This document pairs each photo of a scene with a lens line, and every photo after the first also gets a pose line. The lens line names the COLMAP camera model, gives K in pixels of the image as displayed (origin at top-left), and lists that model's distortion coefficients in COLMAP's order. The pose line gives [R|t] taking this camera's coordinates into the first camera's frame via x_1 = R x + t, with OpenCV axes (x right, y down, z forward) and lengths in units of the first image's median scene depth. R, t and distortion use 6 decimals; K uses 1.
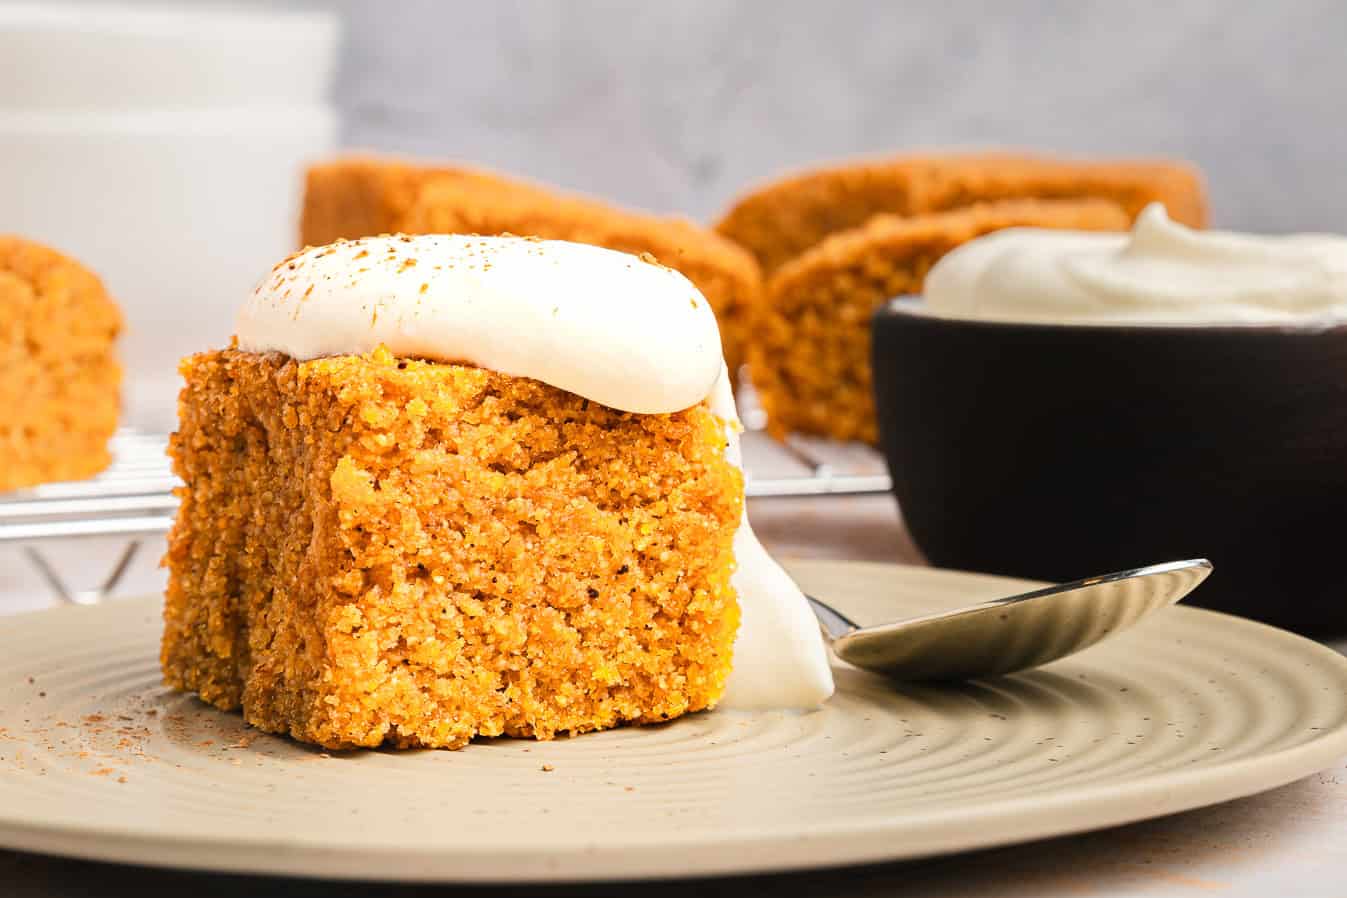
lens RADIAL K [[3643.6, 0, 672.9], [0, 3643.6, 448.1], [0, 0, 1]] dist [0.191620, 0.000000]
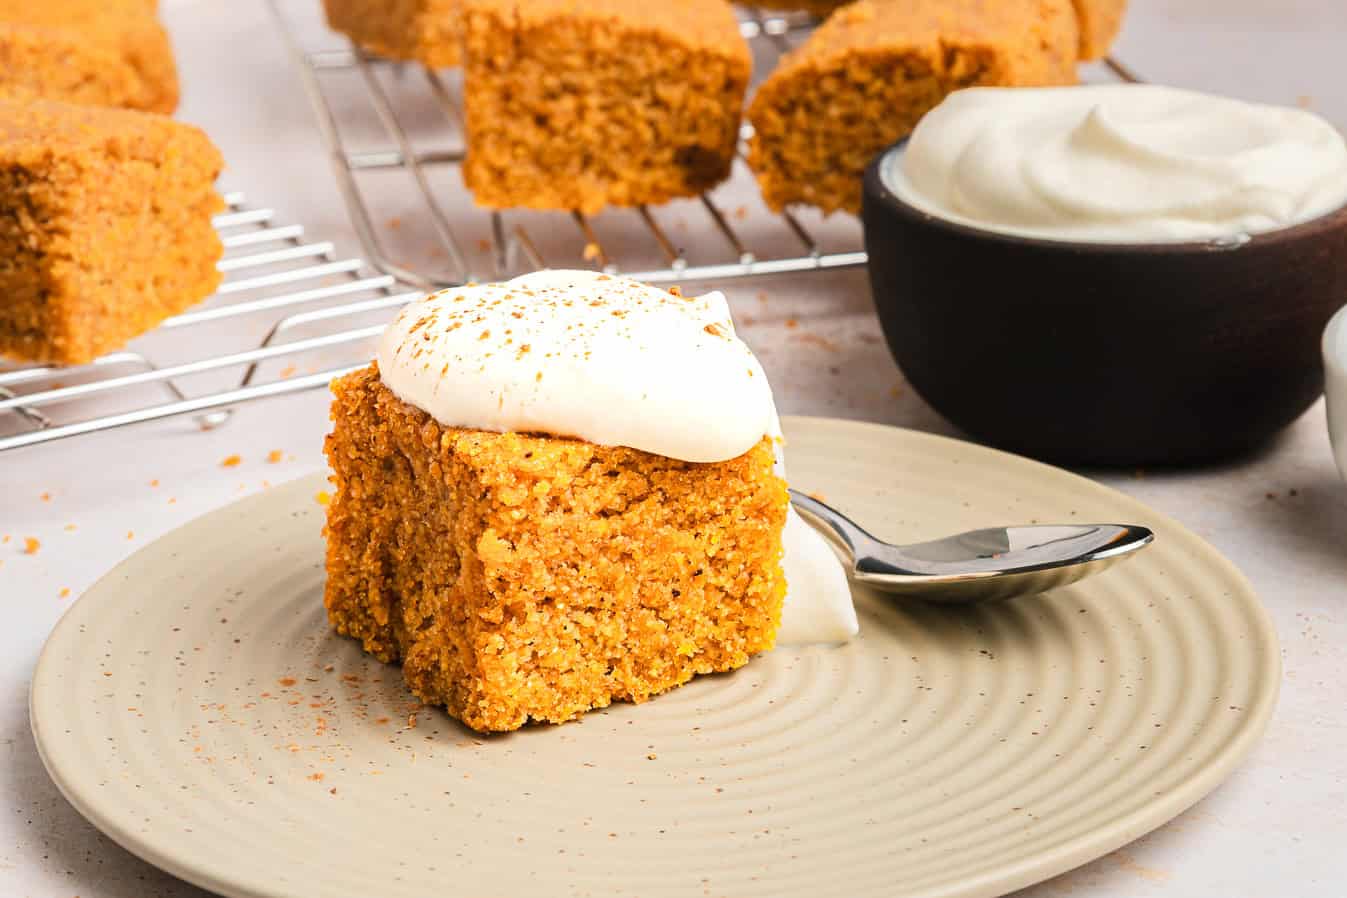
lens RADIAL K [[3643.6, 0, 675.8], [0, 3643.6, 434.1], [0, 0, 1]] dist [0.191620, 0.000000]
pose [[0.999077, -0.032310, 0.028323, -0.056229], [0.024022, 0.966577, 0.255250, -0.340720], [-0.035624, -0.254334, 0.966460, -0.227238]]
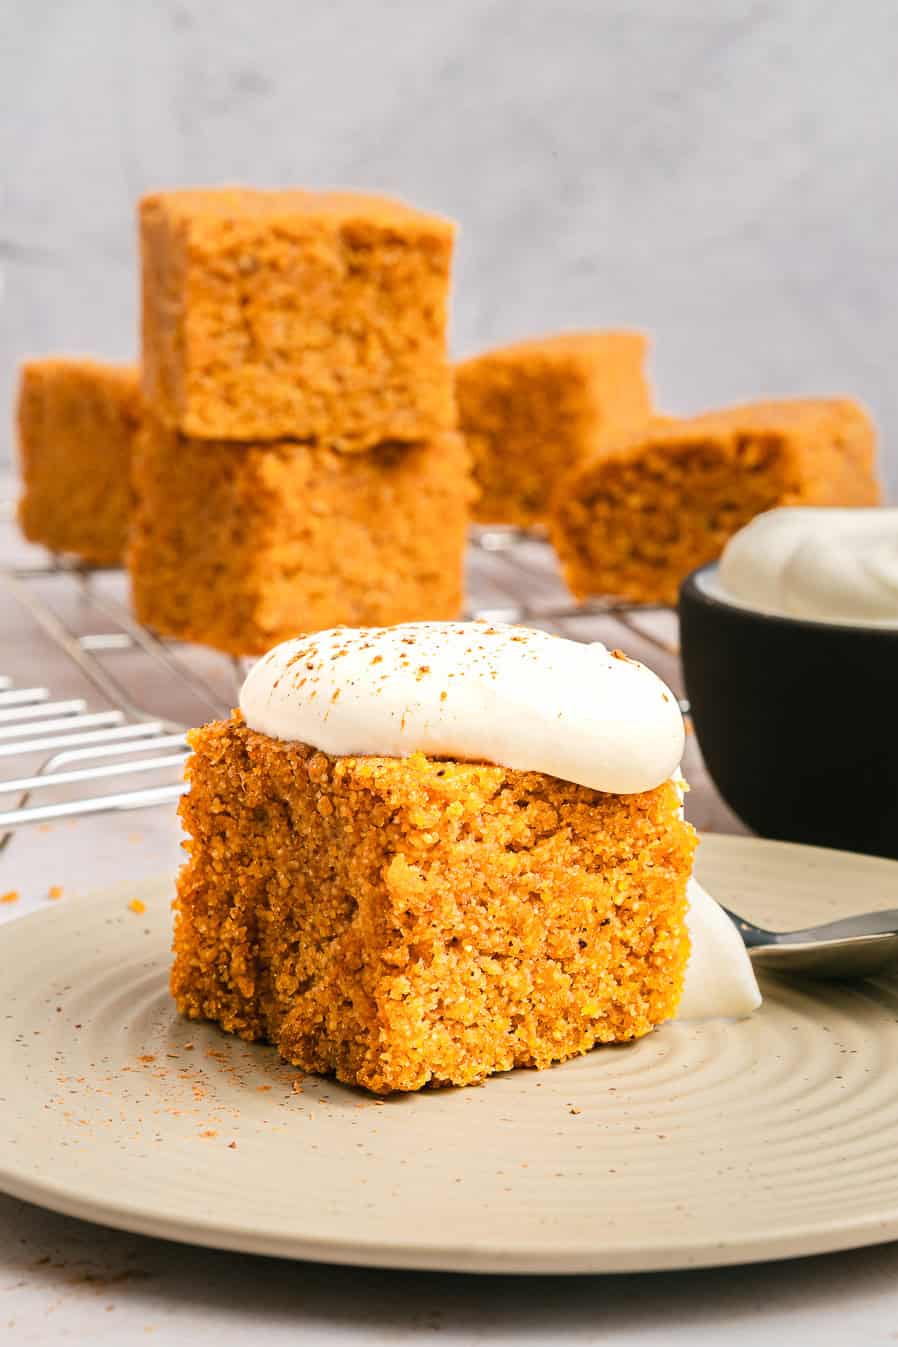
lens RADIAL K [[3643.6, 0, 471.9], [0, 3643.6, 617.6], [0, 0, 1]] dist [0.191620, 0.000000]
pose [[0.990284, -0.027705, 0.136274, -0.213796], [0.016133, 0.996225, 0.085300, -0.165429], [-0.138123, -0.082272, 0.986992, -0.149028]]
